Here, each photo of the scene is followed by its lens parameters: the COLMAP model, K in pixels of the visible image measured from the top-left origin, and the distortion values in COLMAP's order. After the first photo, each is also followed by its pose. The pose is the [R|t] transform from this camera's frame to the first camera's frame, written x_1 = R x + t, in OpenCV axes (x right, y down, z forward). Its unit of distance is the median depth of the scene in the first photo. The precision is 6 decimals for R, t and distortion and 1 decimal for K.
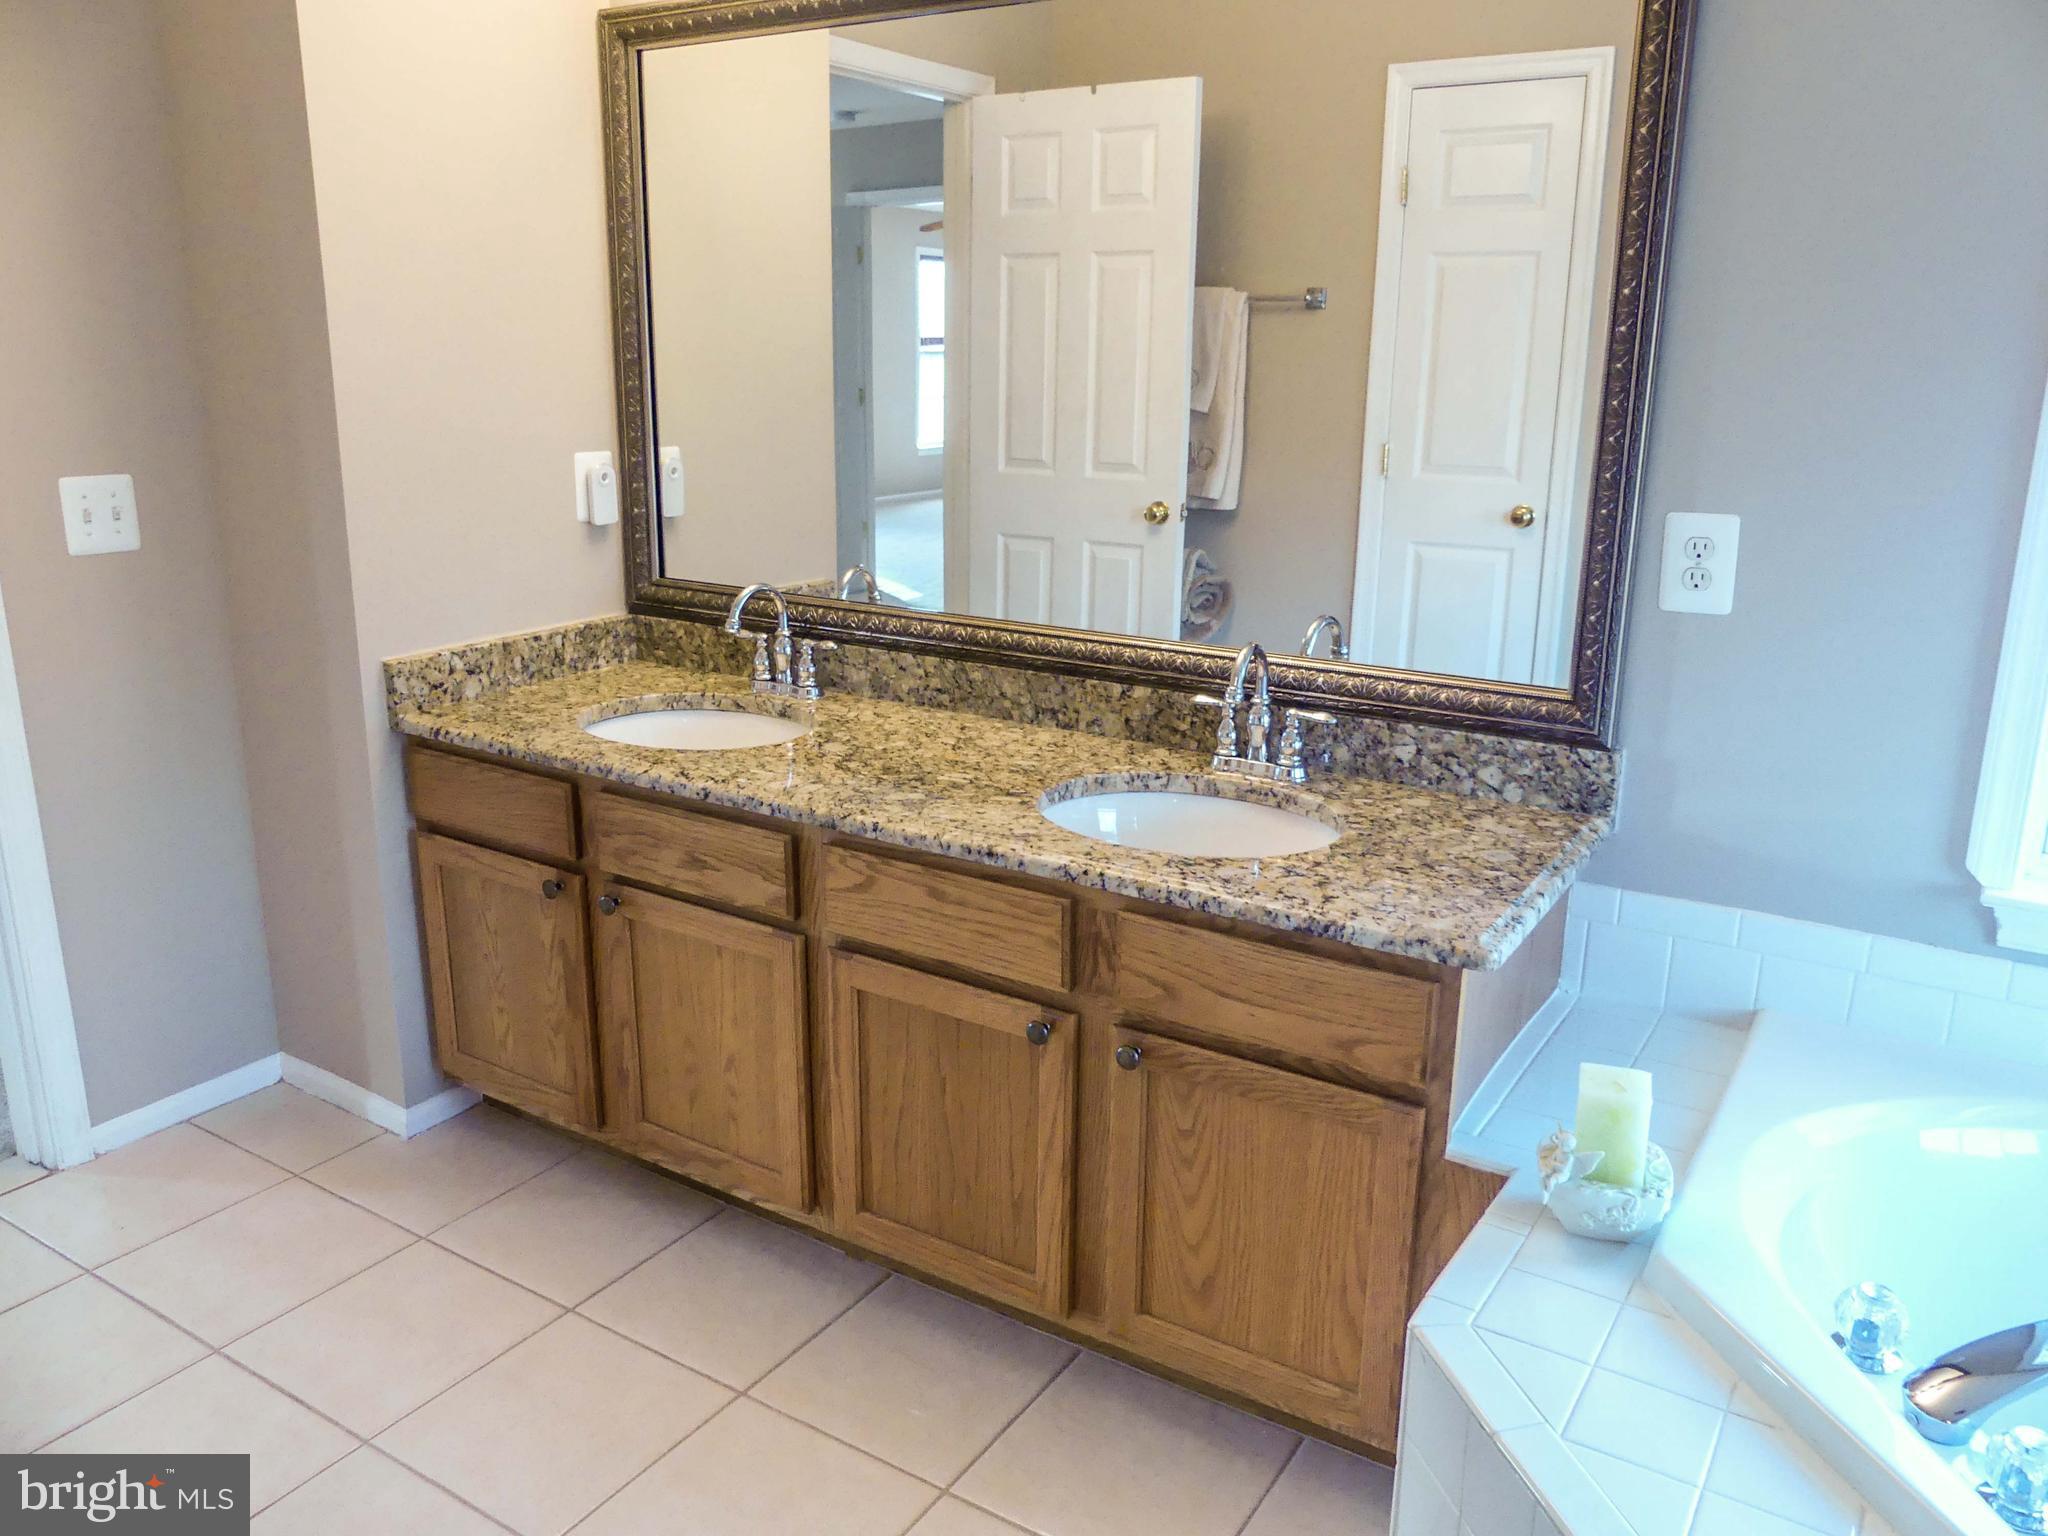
lens RADIAL K [[1540.0, 0, 1026.5], [0, 1540.0, 769.4], [0, 0, 1]] dist [-0.037248, 0.030009]
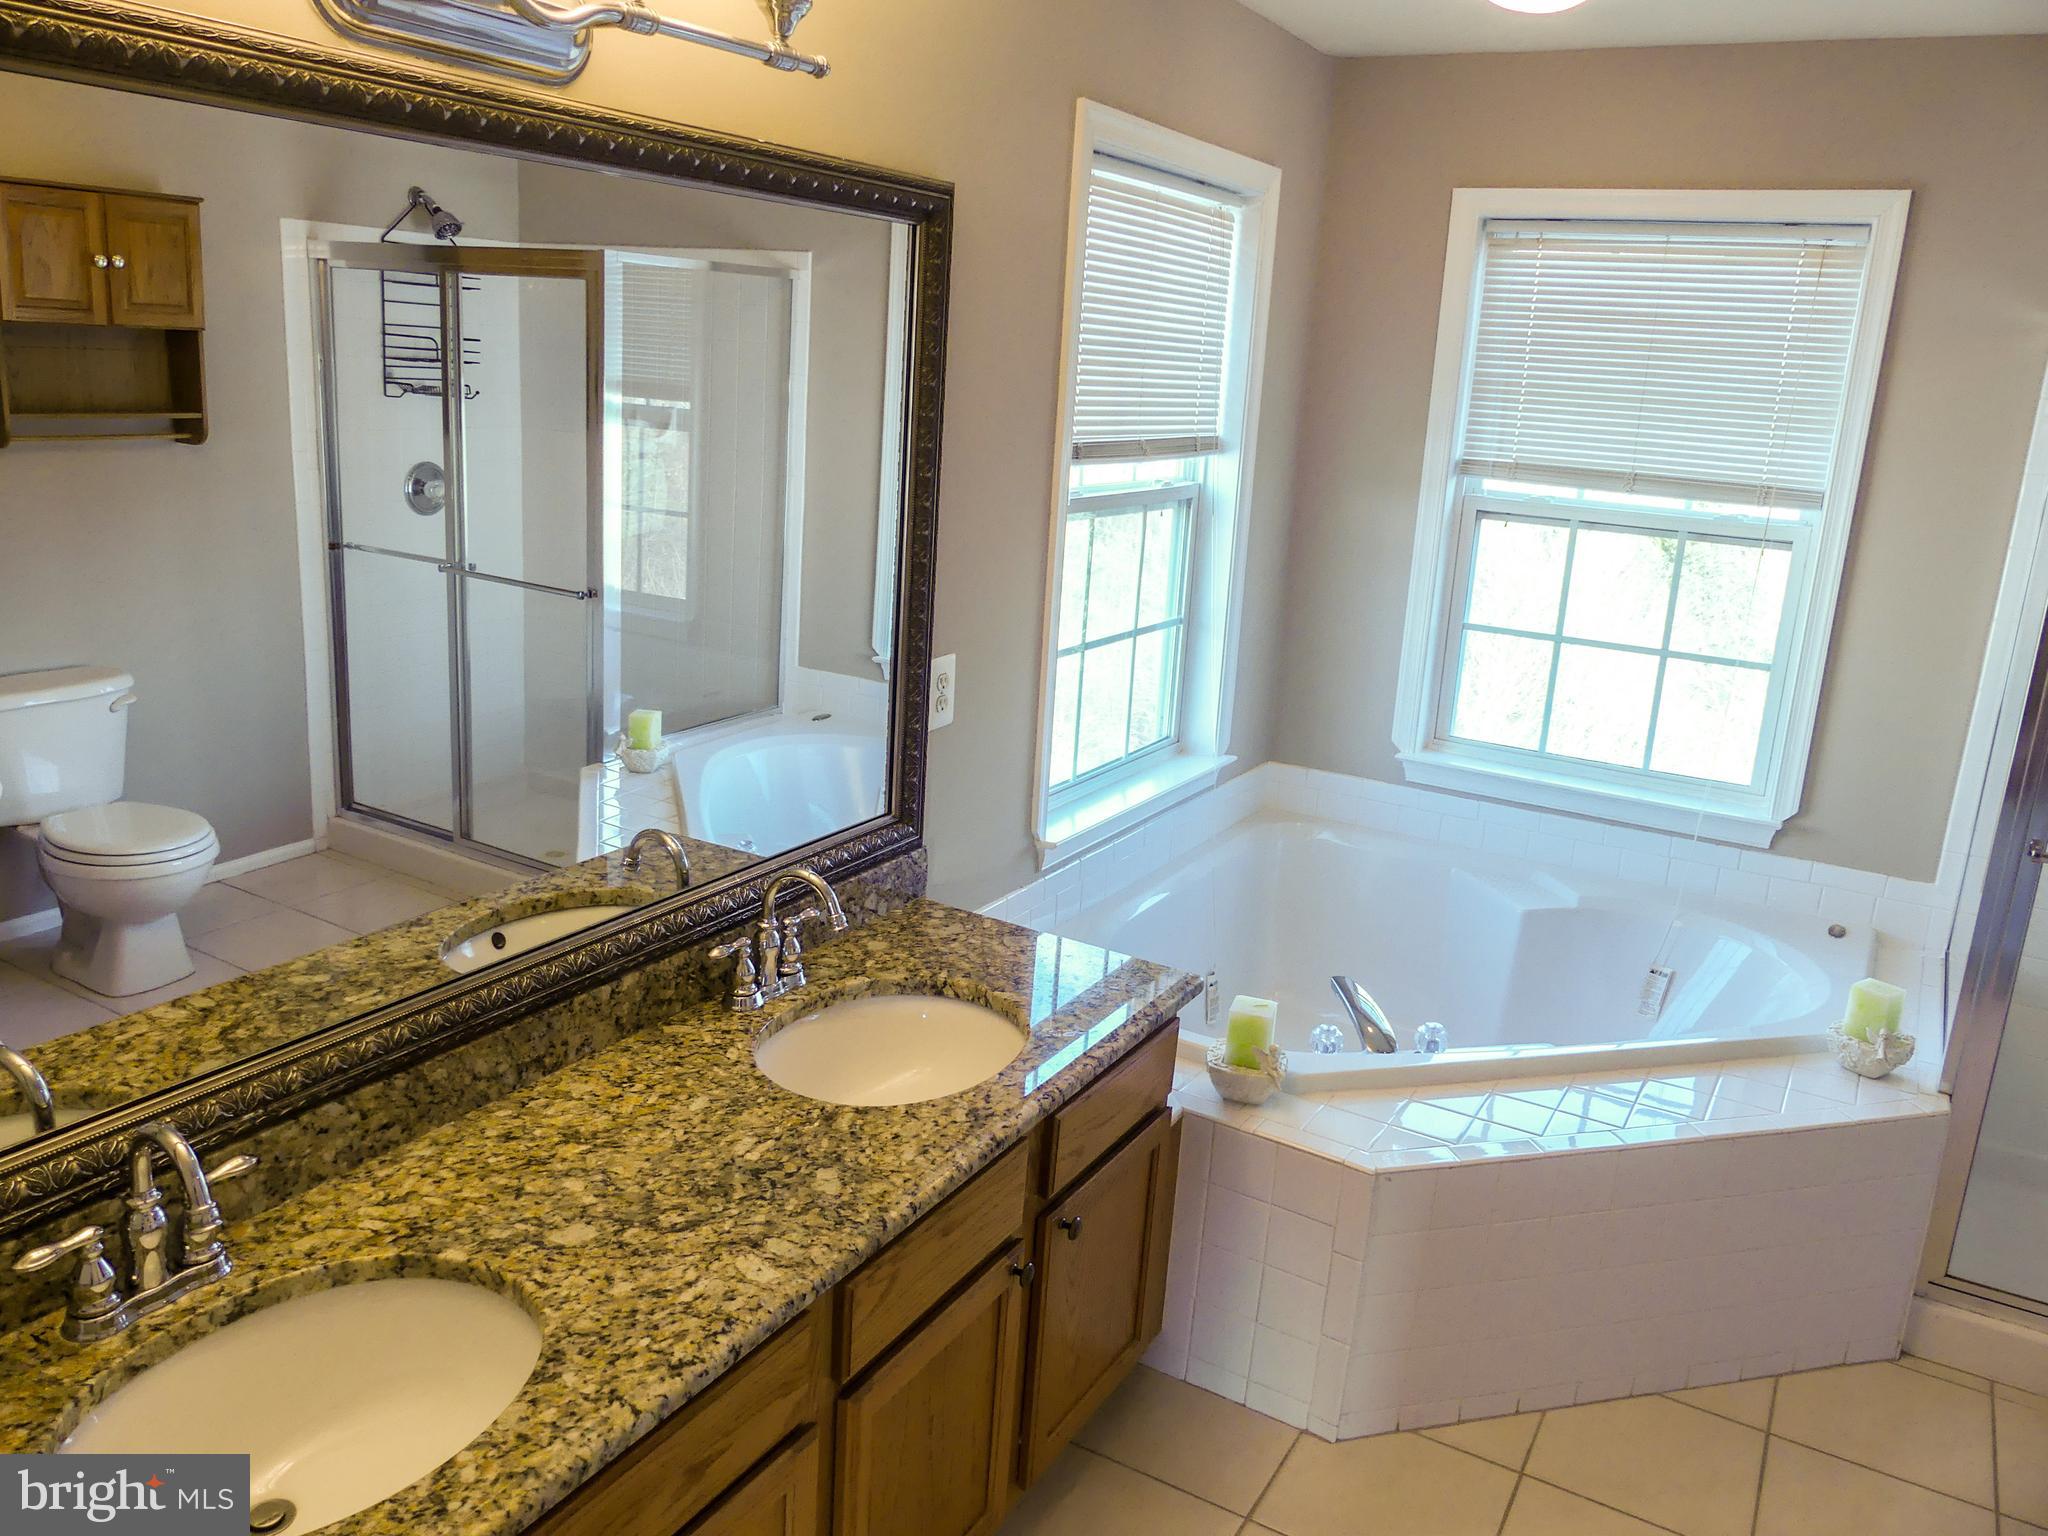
lens RADIAL K [[1540.0, 0, 1025.6], [0, 1540.0, 774.4], [0, 0, 1]] dist [-0.037248, 0.030009]
pose [[-0.051412, -0.277870, 0.959242, -0.788978], [0.204928, 0.937137, 0.282450, -0.385515], [-0.977426, 0.211097, 0.008764, 0.819497]]
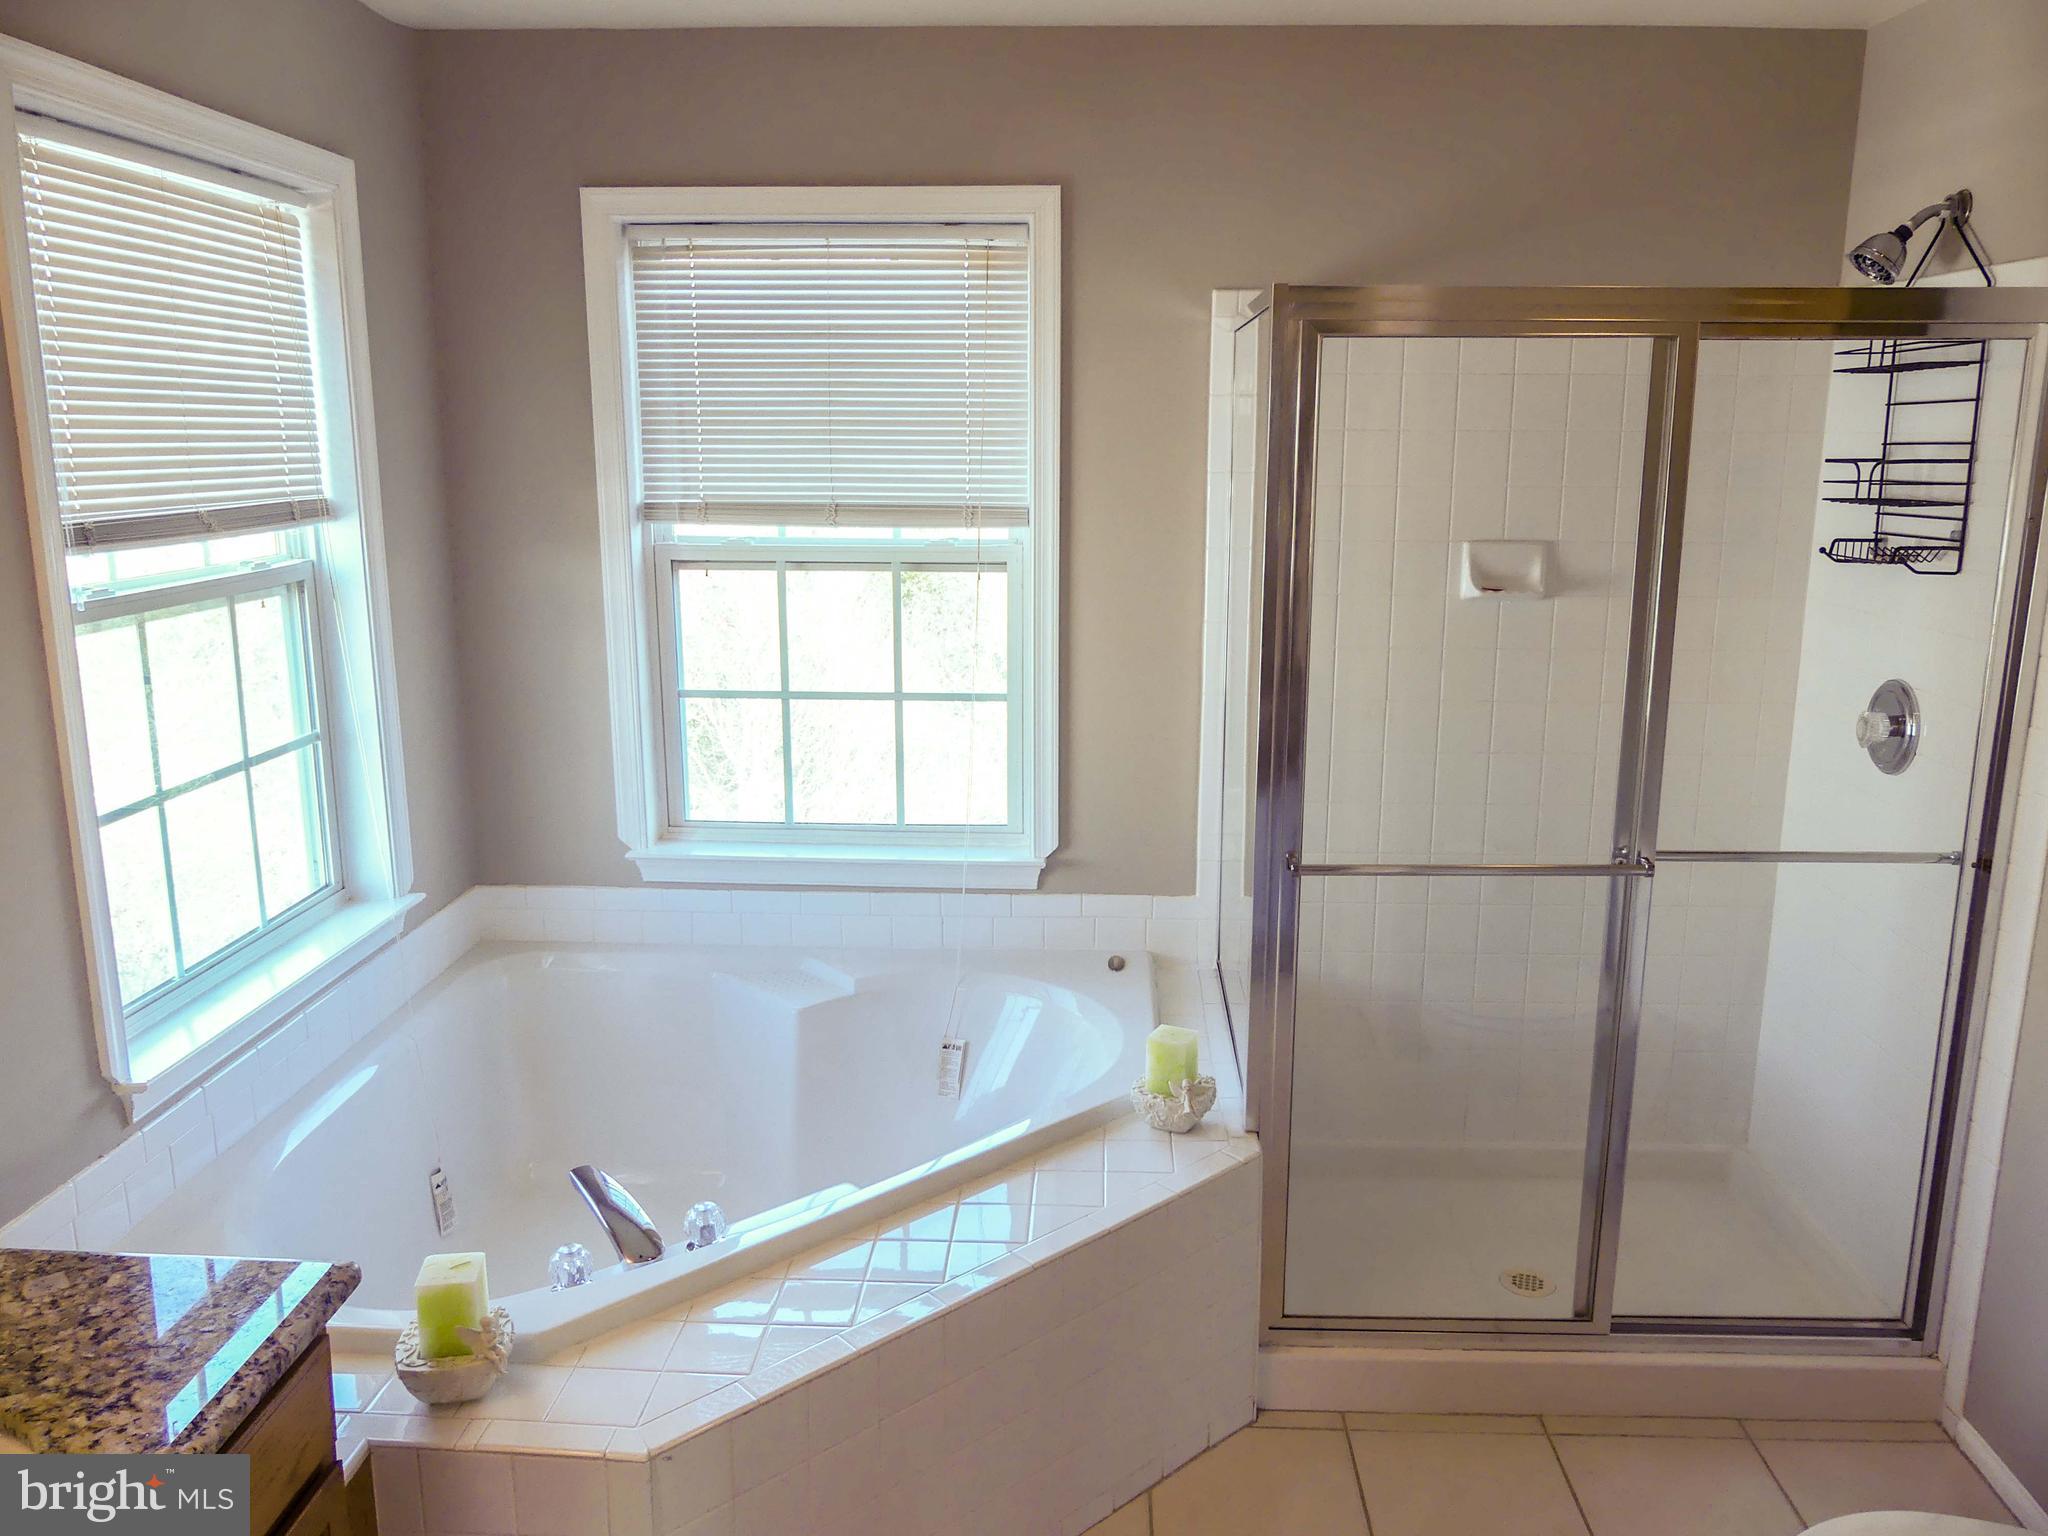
lens RADIAL K [[1540.0, 0, 1036.3], [0, 1540.0, 763.6], [0, 0, 1]] dist [-0.037248, 0.030009]
pose [[-0.516125, -0.196982, 0.833554, -0.542325], [0.210637, 0.914116, 0.346444, -0.334143], [-0.830209, 0.354386, -0.430306, 0.693395]]
